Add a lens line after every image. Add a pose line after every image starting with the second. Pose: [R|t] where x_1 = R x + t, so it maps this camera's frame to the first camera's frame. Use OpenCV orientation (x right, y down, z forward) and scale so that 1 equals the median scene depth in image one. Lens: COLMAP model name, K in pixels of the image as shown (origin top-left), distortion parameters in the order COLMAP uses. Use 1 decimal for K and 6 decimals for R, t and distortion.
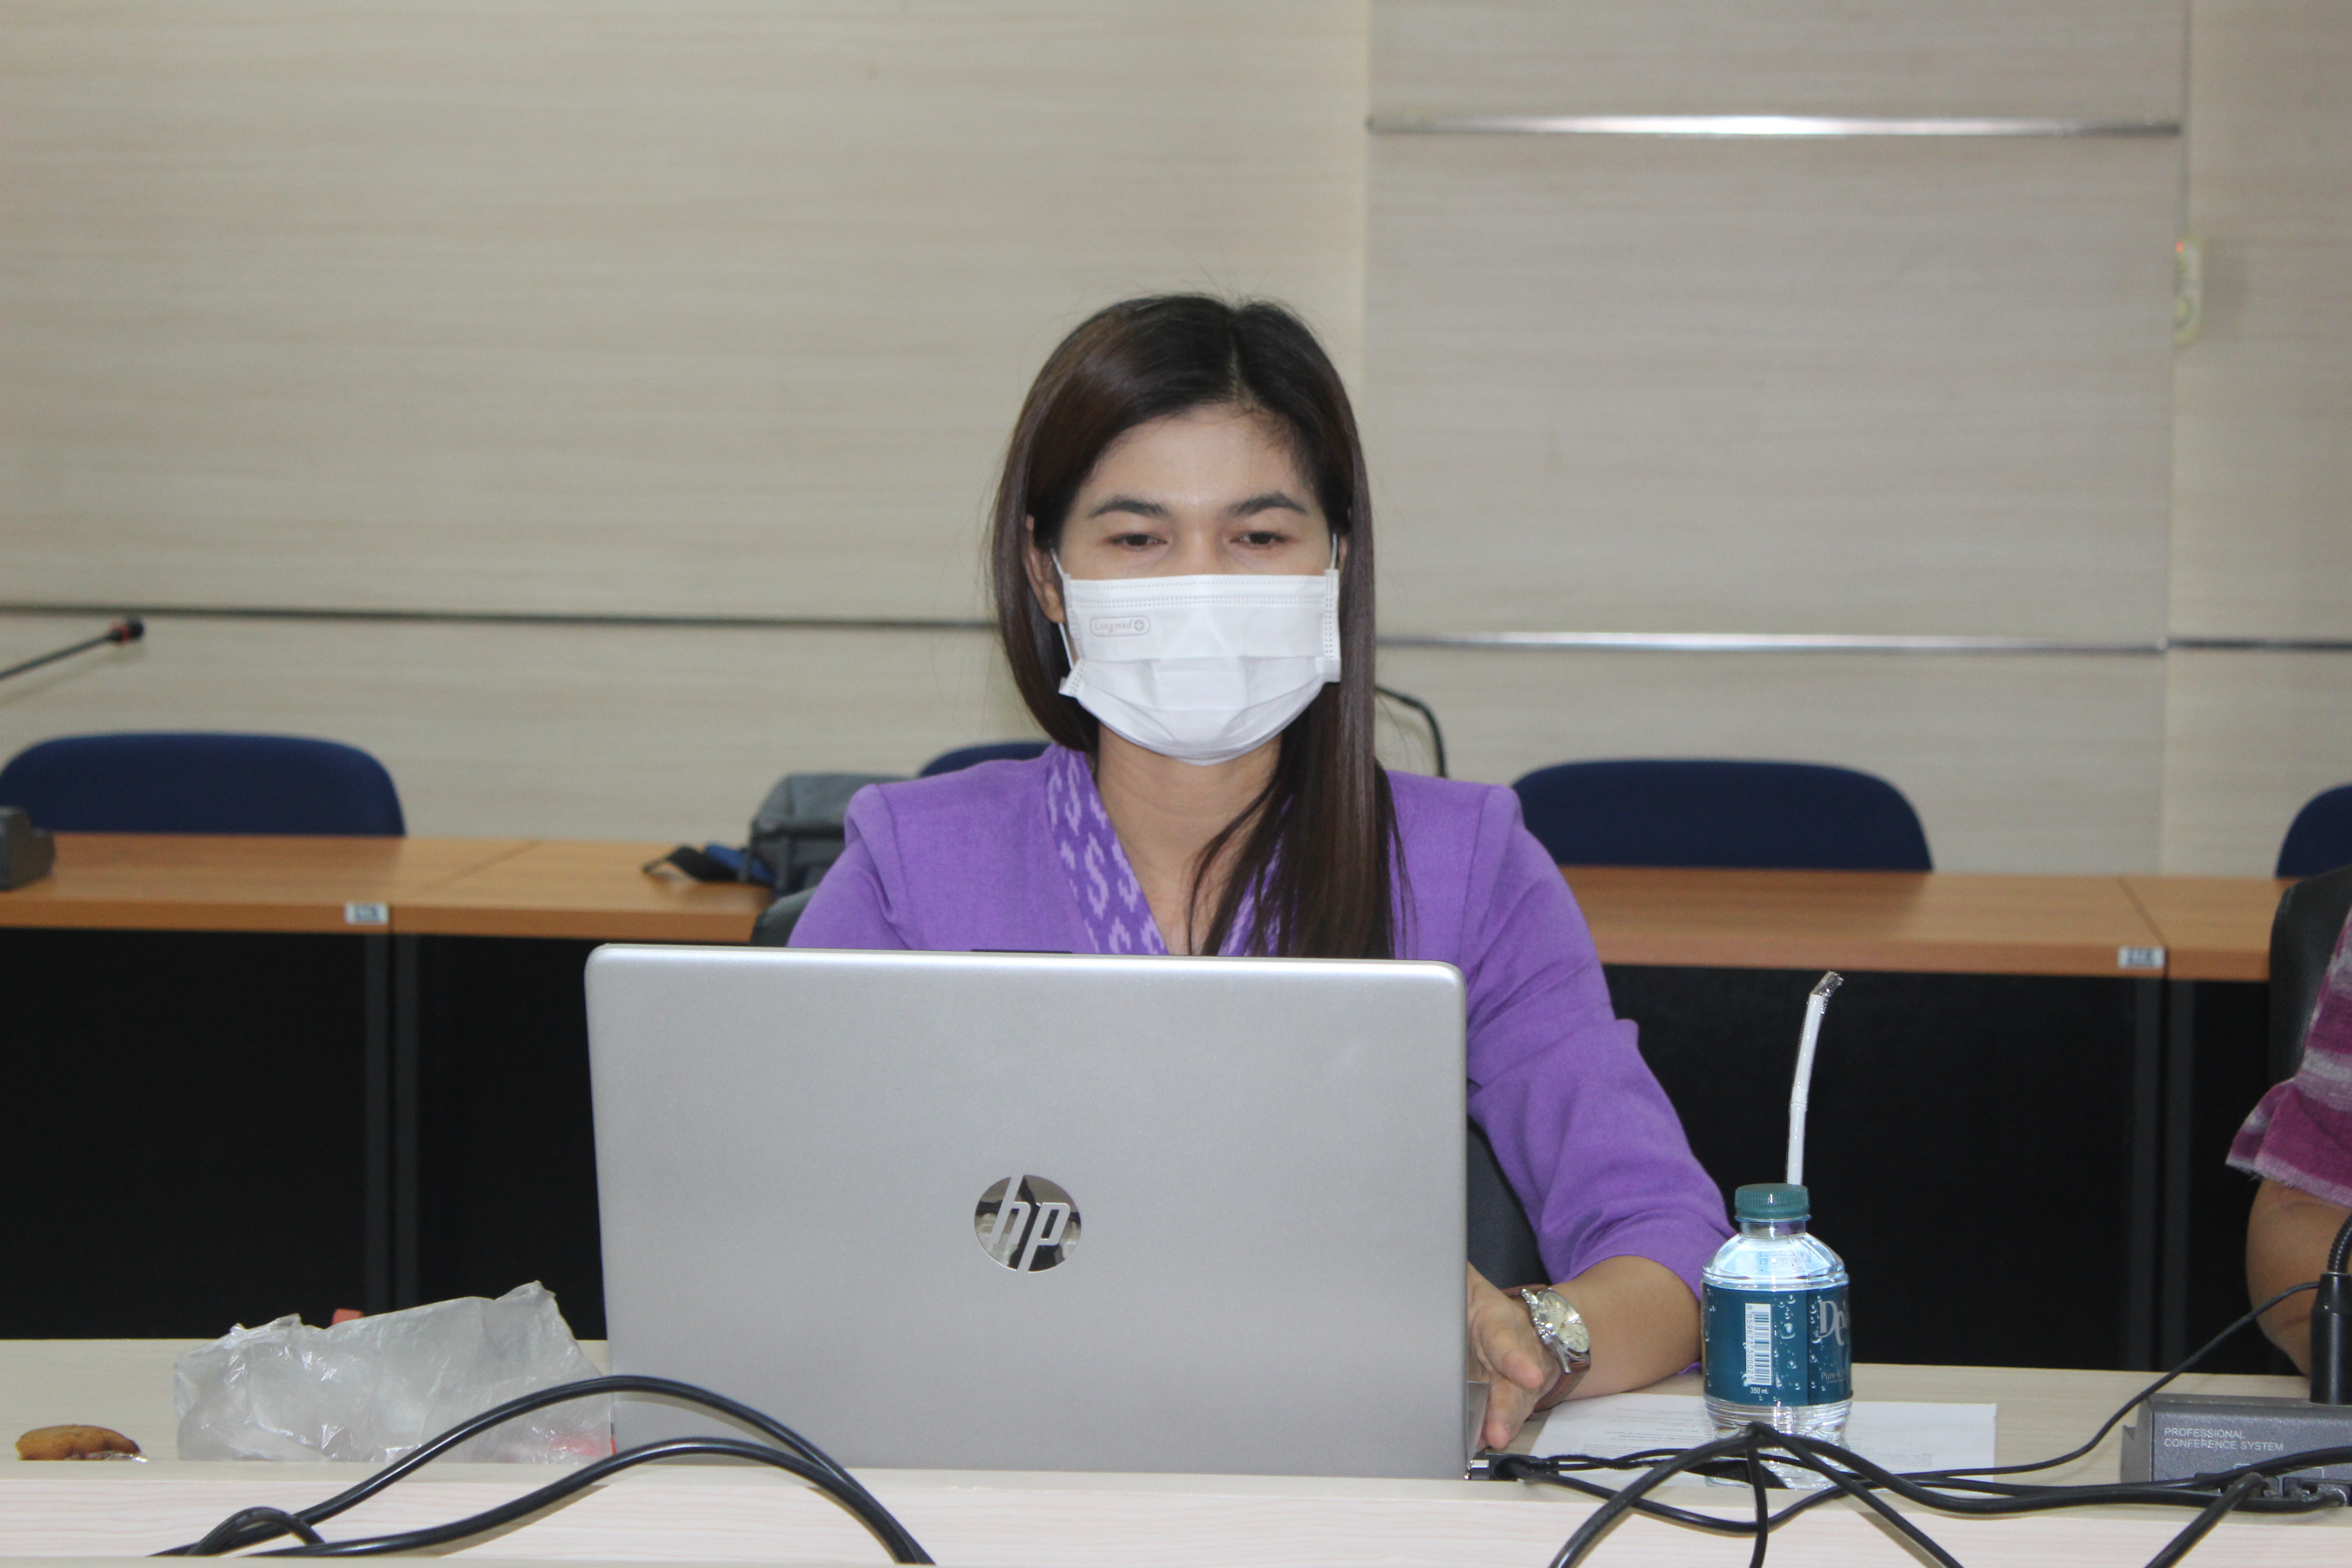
lens RADIAL K [[5557.2, 0, 1175.5], [0, 5557.2, 778.0], [0, 0, 1]] dist [0.001527, 0.000000]
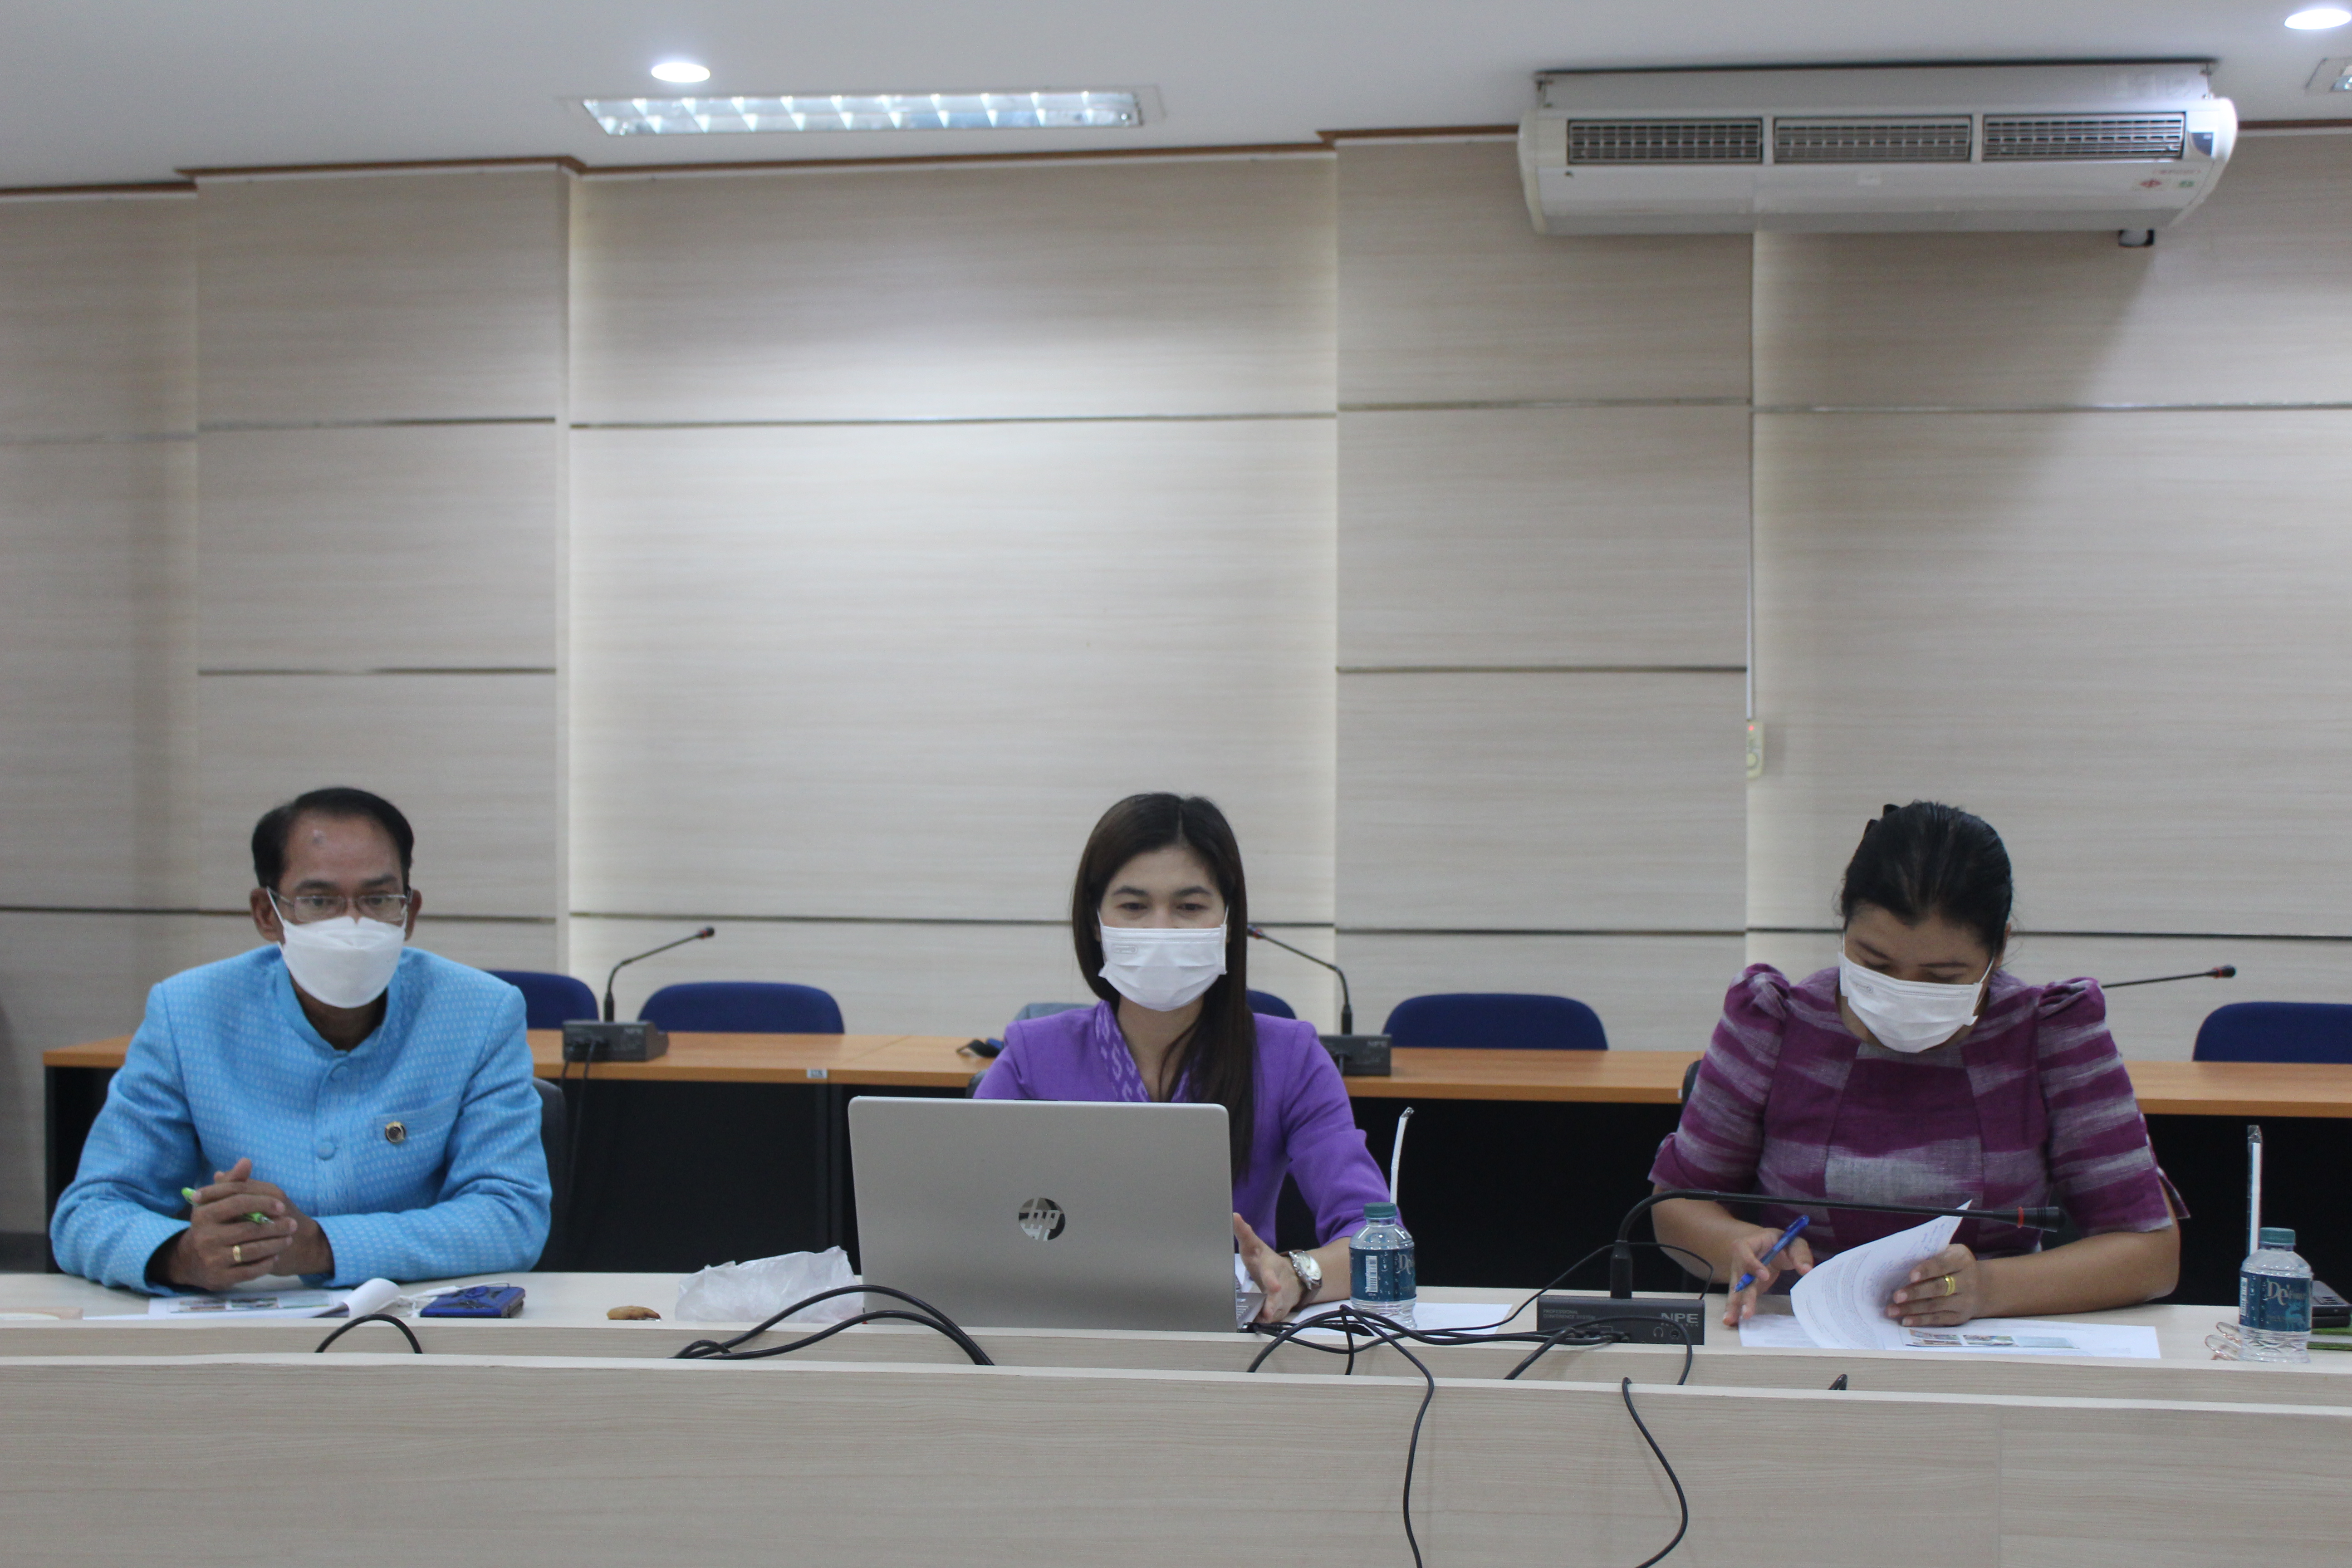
lens RADIAL K [[3026.1, 0, 1174.4], [0, 3026.1, 764.3], [0, 0, 1]] dist [-0.093195, 0.000000]
pose [[0.998988, -0.006432, -0.044526, 0.061887], [0.003118, 0.997245, -0.074118, -0.010860], [0.044880, 0.073904, 0.996255, -0.185720]]
